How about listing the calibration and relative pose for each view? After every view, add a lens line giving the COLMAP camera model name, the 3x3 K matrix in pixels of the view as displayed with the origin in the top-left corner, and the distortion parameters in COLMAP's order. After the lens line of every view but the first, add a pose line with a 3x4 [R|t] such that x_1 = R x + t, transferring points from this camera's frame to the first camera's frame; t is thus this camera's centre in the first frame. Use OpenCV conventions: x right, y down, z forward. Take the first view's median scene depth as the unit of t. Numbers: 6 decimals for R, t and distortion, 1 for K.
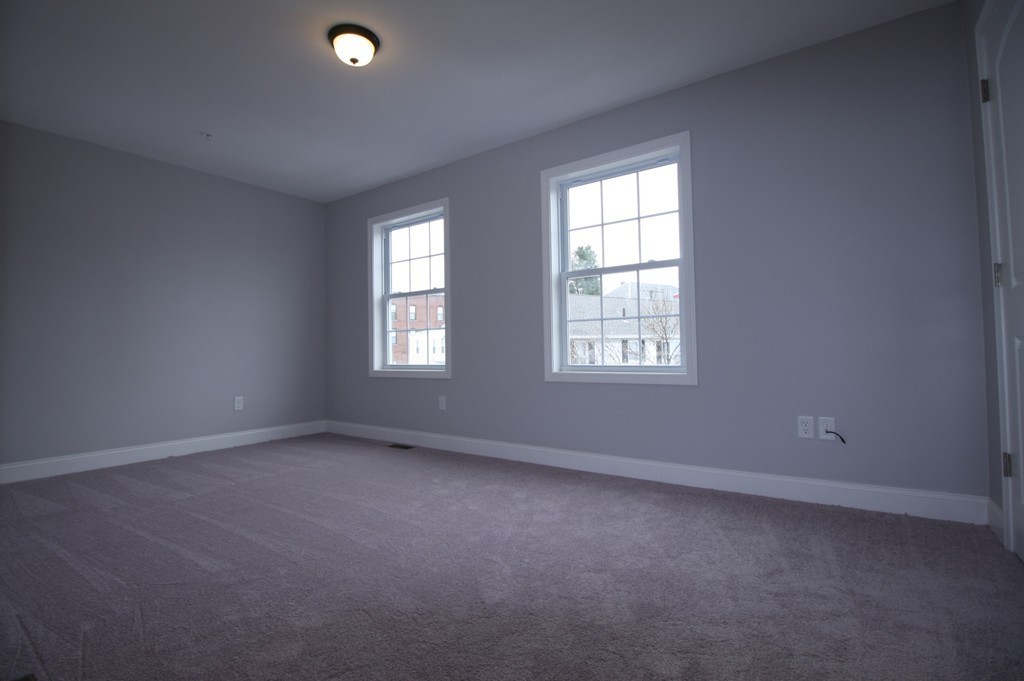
lens RADIAL K [[477.7, 0, 509.2], [0, 477.7, 338.0], [0, 0, 1]] dist [-0.014423, -0.004519]
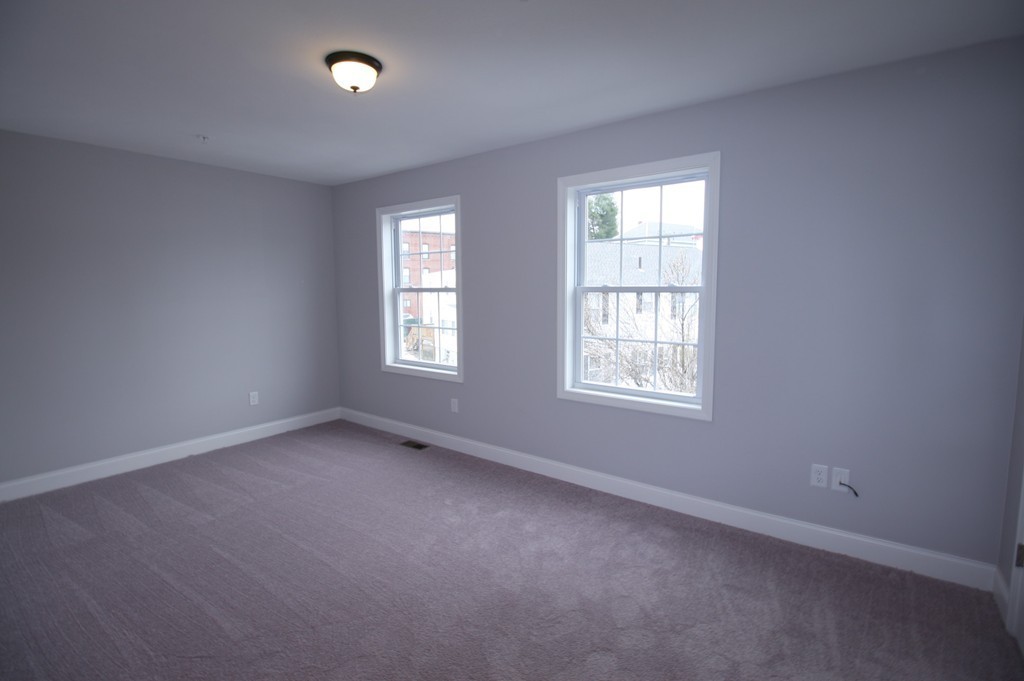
lens RADIAL K [[477.7, 0, 513.5], [0, 477.7, 333.7], [0, 0, 1]] dist [-0.014423, -0.004519]
pose [[0.999750, 0.012597, -0.018463, 0.000368], [-0.010208, 0.992203, 0.124212, -0.219930], [0.019884, -0.123993, 0.992084, 0.040558]]
